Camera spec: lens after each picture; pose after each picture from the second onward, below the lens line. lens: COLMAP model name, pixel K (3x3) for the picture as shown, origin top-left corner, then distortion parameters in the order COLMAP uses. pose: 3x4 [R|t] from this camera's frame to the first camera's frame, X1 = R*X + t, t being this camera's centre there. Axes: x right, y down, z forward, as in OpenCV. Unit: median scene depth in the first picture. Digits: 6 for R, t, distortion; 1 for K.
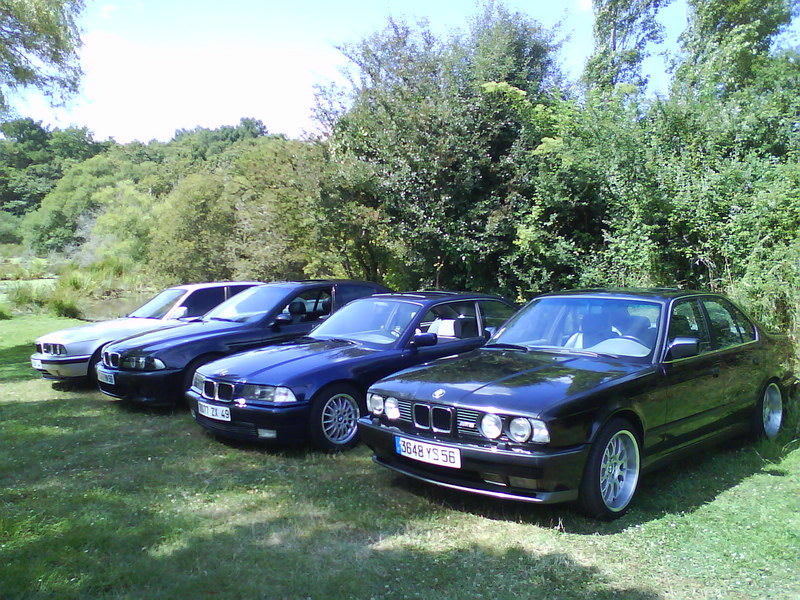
lens RADIAL K [[745.2, 0, 400.0], [0, 745.2, 300.0], [0, 0, 1]] dist [0.003810, 0.007359]
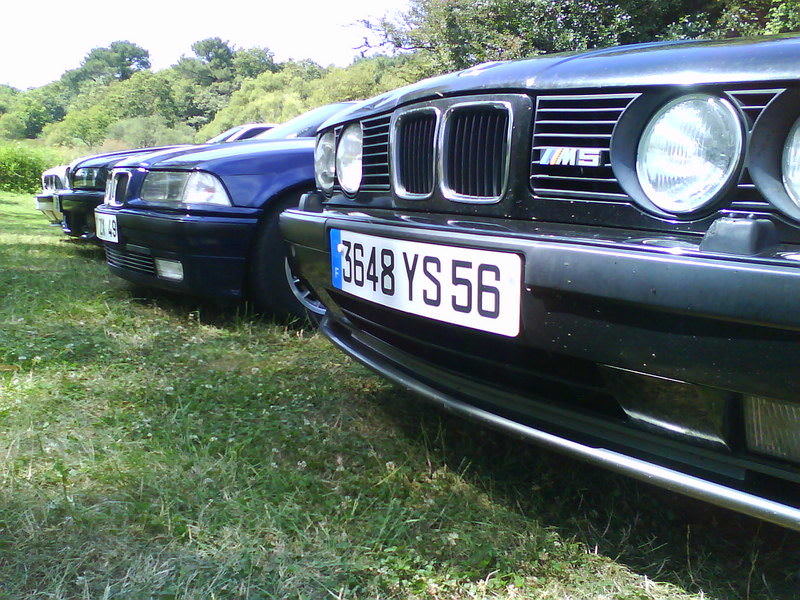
lens RADIAL K [[702.2, 0, 400.0], [0, 702.2, 300.0], [0, 0, 1]] dist [-0.034504, -0.002926]
pose [[0.965810, 0.102877, -0.237964, 0.090172], [-0.089055, 0.993692, 0.068152, 0.189842], [0.243474, -0.044630, 0.968880, 0.735383]]
